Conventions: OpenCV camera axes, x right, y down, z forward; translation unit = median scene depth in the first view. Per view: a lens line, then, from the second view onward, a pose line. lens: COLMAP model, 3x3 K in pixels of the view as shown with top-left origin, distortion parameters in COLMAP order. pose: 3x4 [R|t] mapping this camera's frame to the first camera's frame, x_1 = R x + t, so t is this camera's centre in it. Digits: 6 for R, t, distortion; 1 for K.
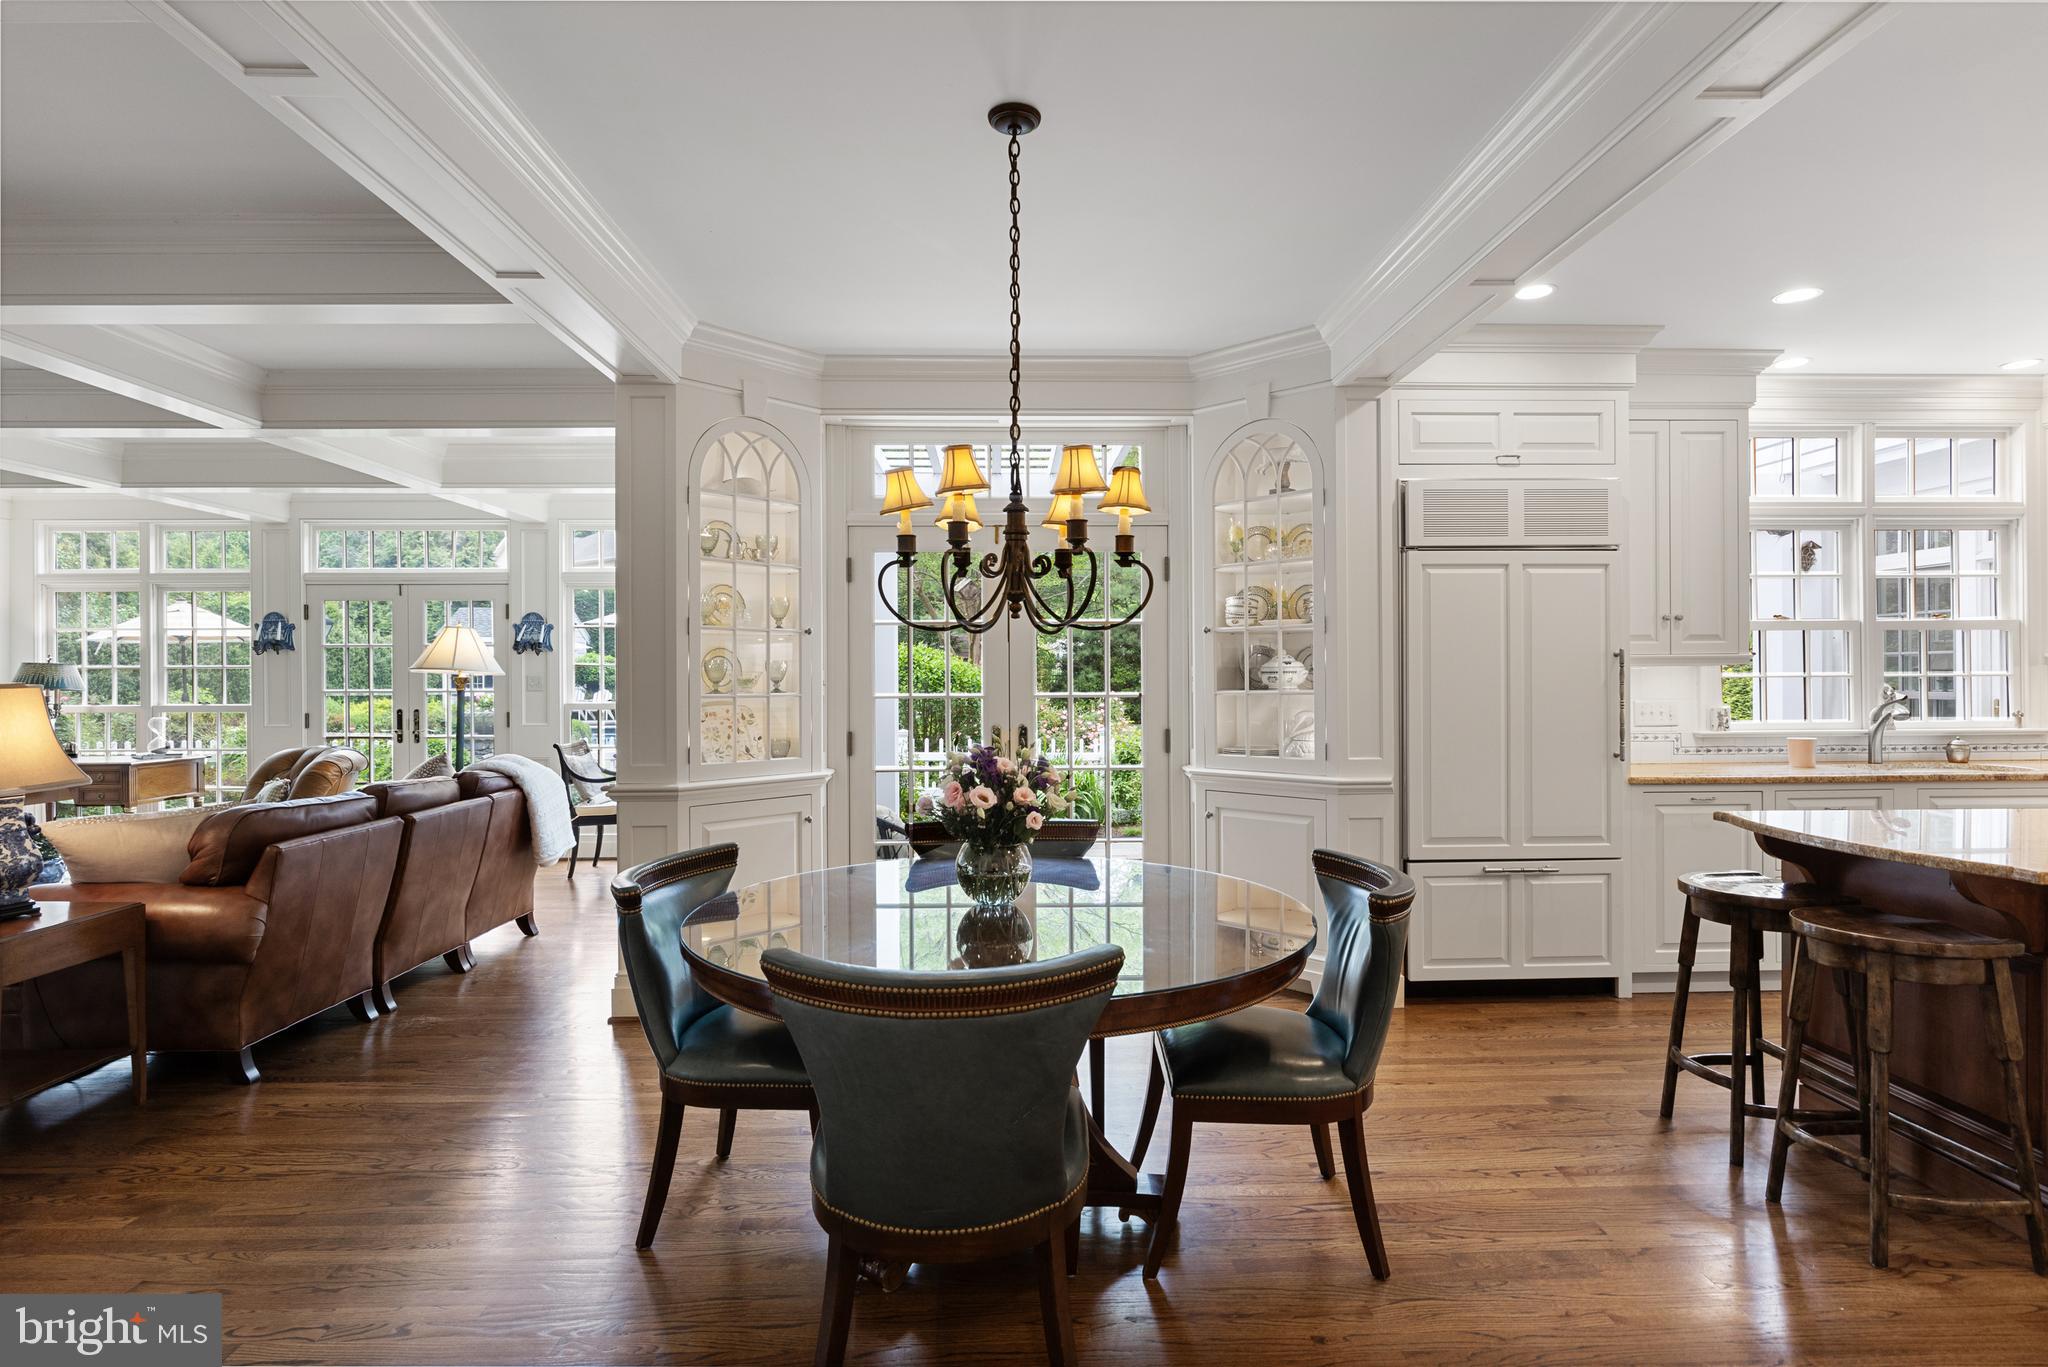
lens RADIAL K [[1037.1, 0, 1029.7], [0, 1037.1, 676.6], [0, 0, 1]] dist [-0.002302, 0.000460]
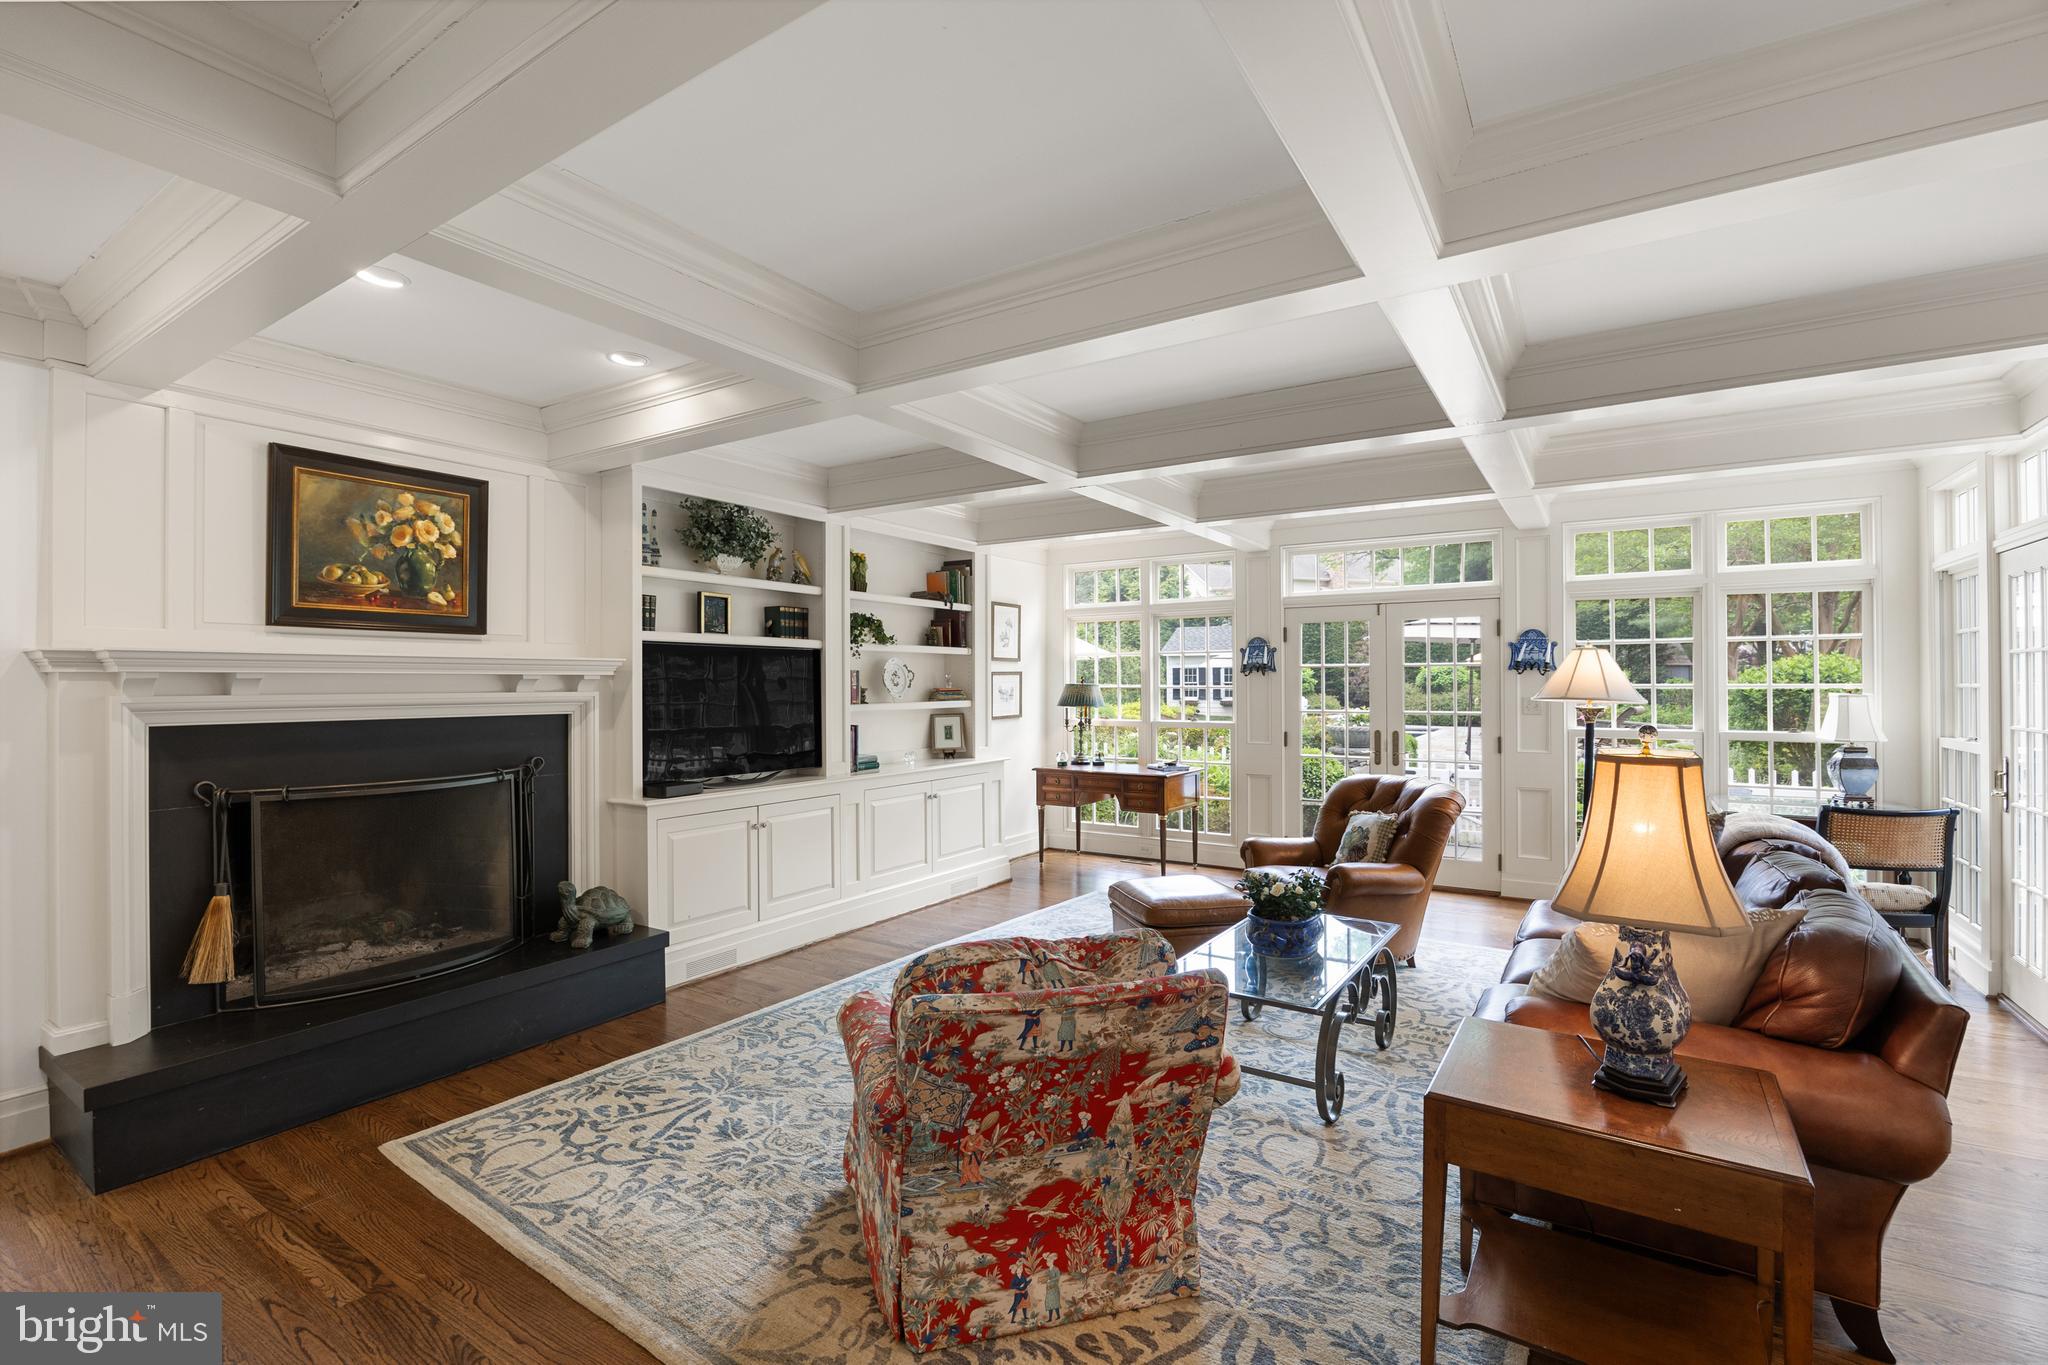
lens RADIAL K [[900.4, 0, 1028.8], [0, 900.4, 684.3], [0, 0, 1]] dist [-0.009209, -0.000543]
pose [[0.828614, 0.002121, -0.559816, -0.672799], [0.000031, 0.999993, 0.003836, -0.027475], [0.559820, -0.003196, 0.828608, 0.179119]]
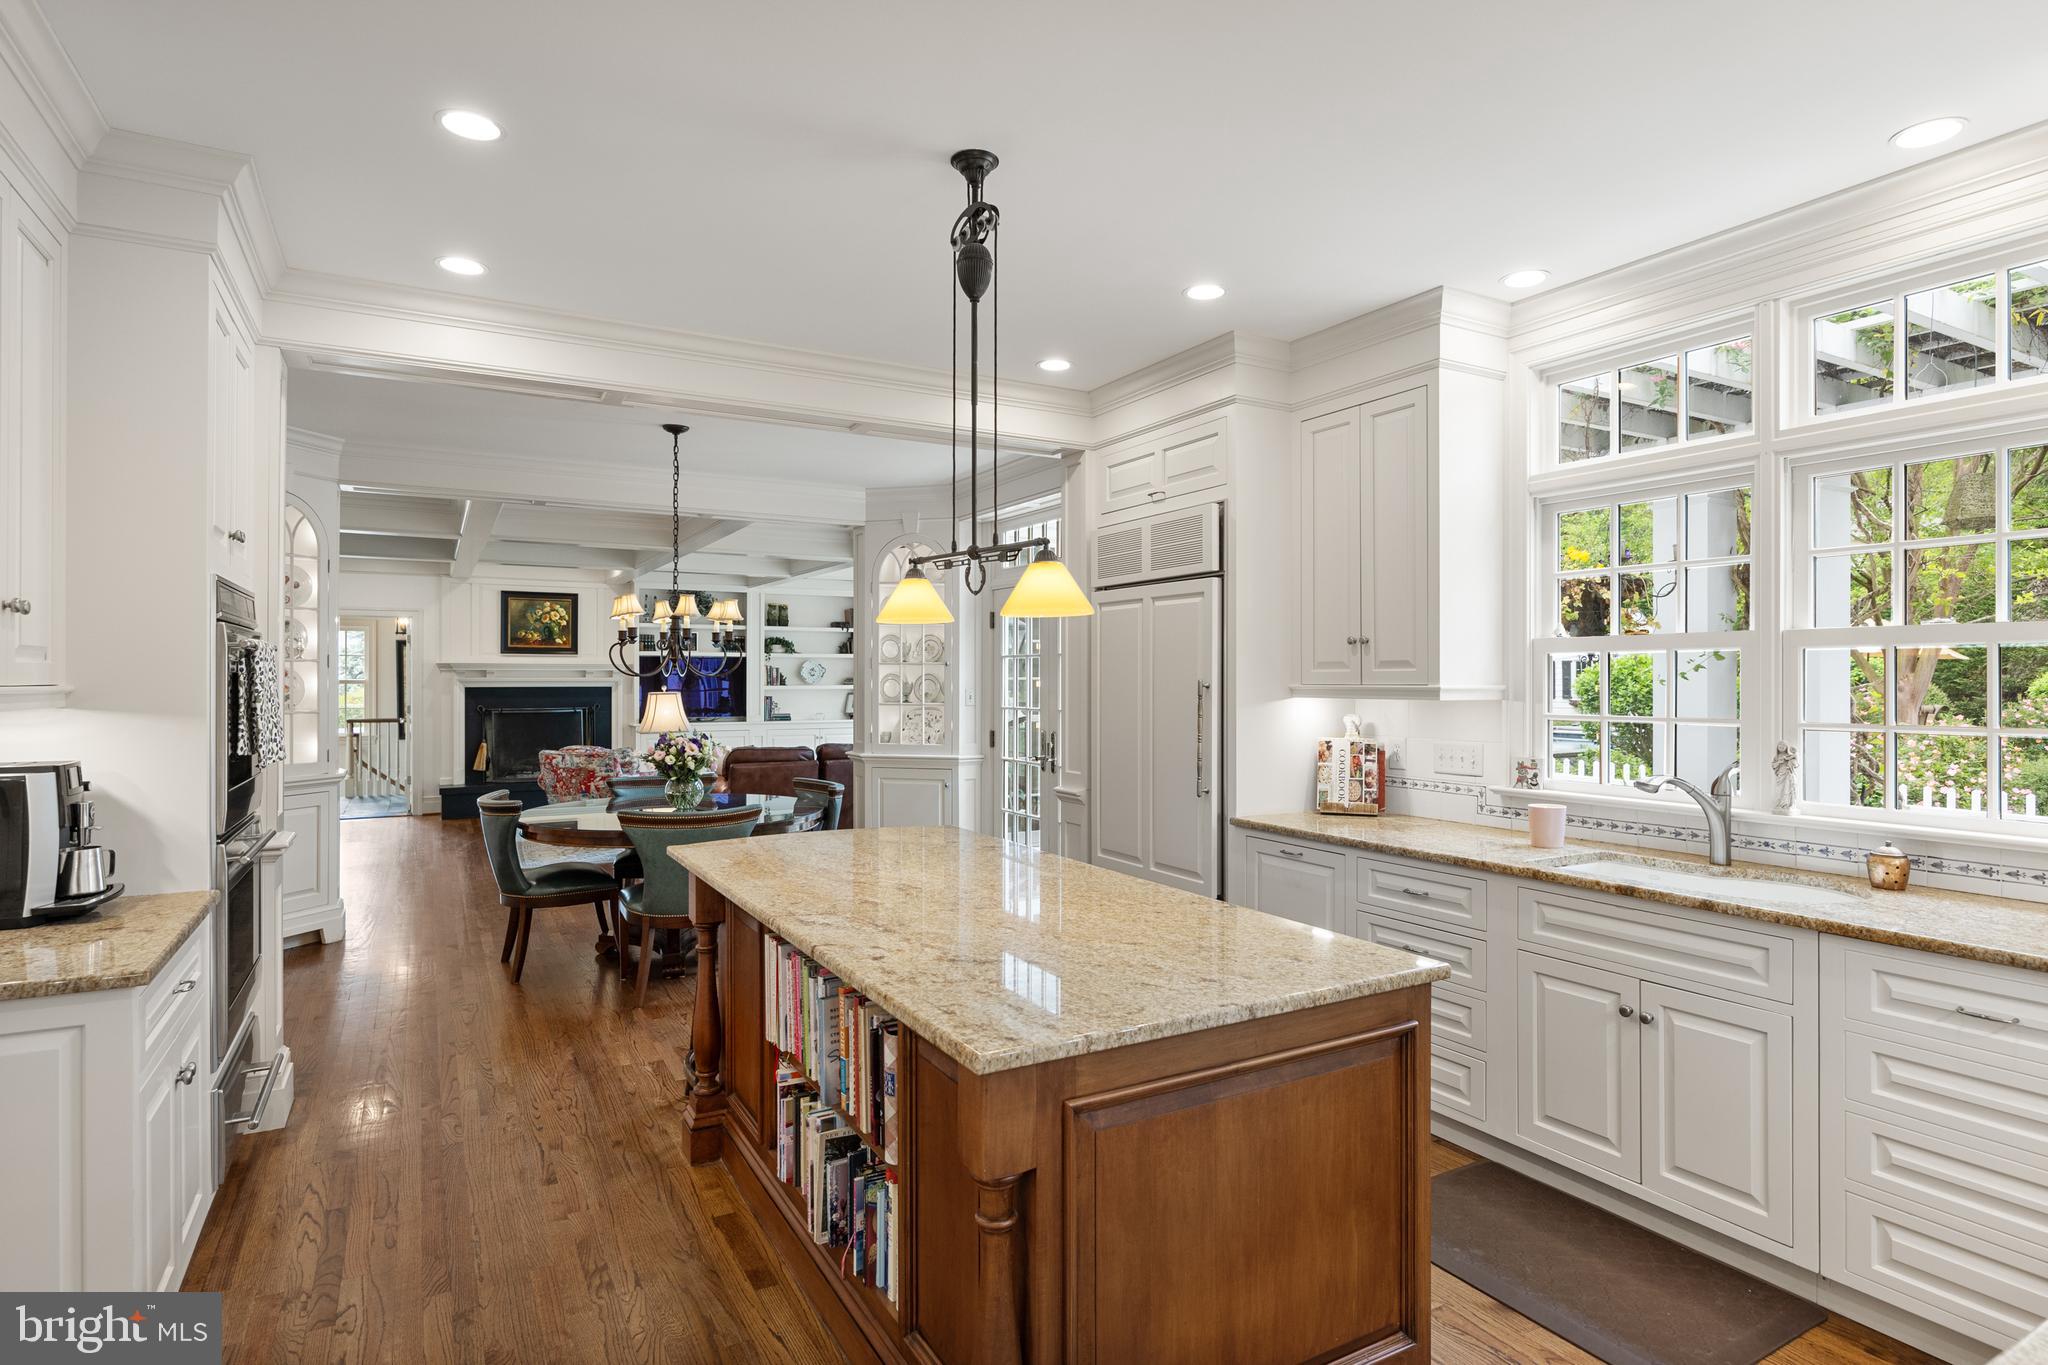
lens RADIAL K [[1090.1, 0, 1041.4], [0, 1090.1, 692.6], [0, 0, 1]] dist [-0.001470, 0.000946]
pose [[0.466454, 0.017560, -0.884371, 1.275754], [-0.001955, 0.999821, 0.018822, -0.031295], [0.884543, -0.007051, 0.466405, 0.362129]]
